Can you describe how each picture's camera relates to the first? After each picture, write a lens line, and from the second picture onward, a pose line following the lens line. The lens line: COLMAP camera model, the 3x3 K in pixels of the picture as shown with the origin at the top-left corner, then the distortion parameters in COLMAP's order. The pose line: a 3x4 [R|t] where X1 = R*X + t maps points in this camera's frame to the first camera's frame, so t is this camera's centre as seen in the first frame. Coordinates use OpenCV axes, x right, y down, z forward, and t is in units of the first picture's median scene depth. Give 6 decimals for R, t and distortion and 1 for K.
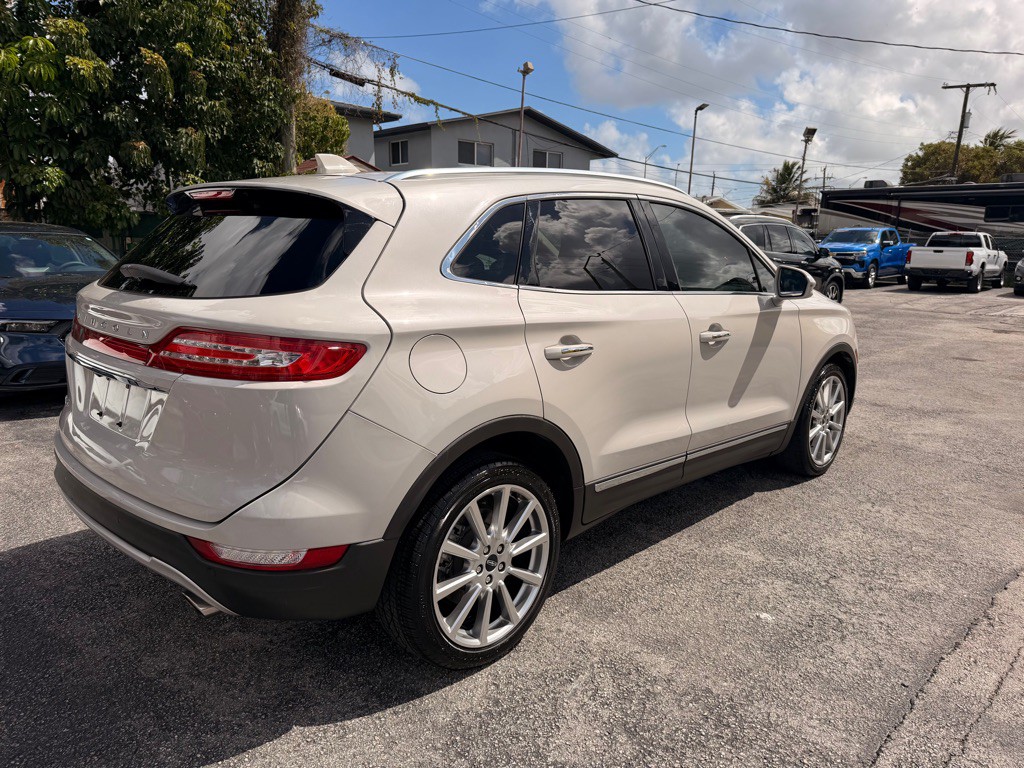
lens RADIAL K [[722.9, 0, 502.3], [0, 722.9, 359.8], [0, 0, 1]] dist [0.028294, -0.036159]
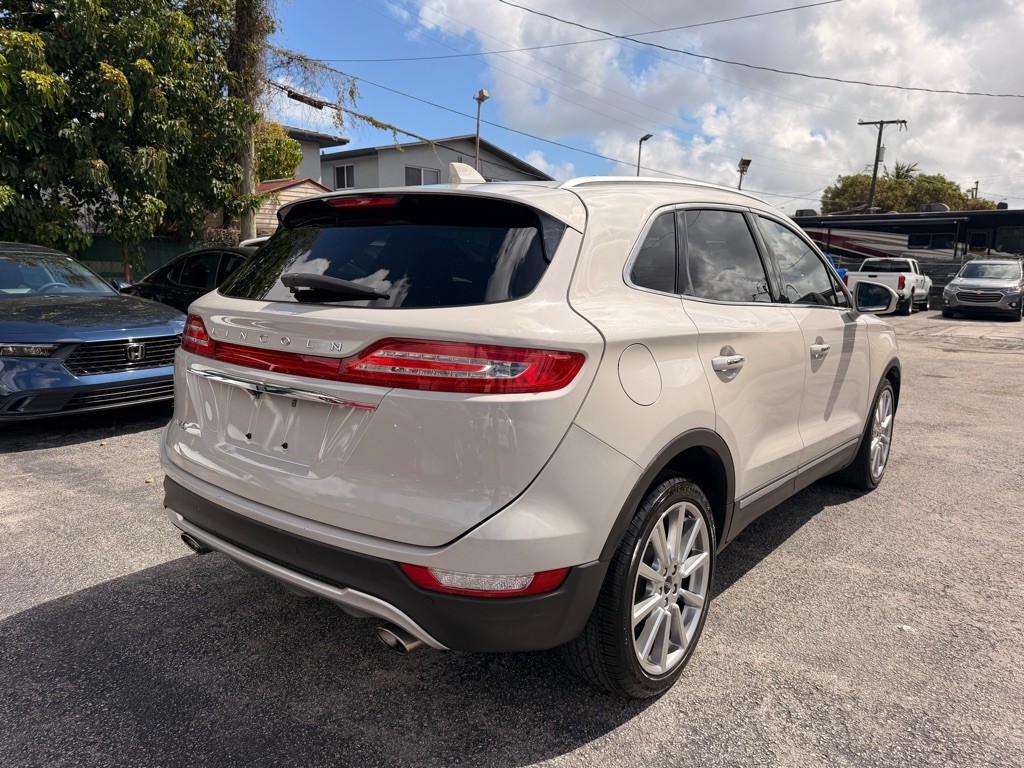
lens RADIAL K [[722.9, 0, 502.3], [0, 722.9, 359.8], [0, 0, 1]] dist [0.028294, -0.036159]
pose [[0.995752, -0.010038, 0.091525, -0.130970], [0.013287, 0.999301, -0.034950, 0.006207], [-0.091110, 0.036018, 0.995189, 0.022334]]
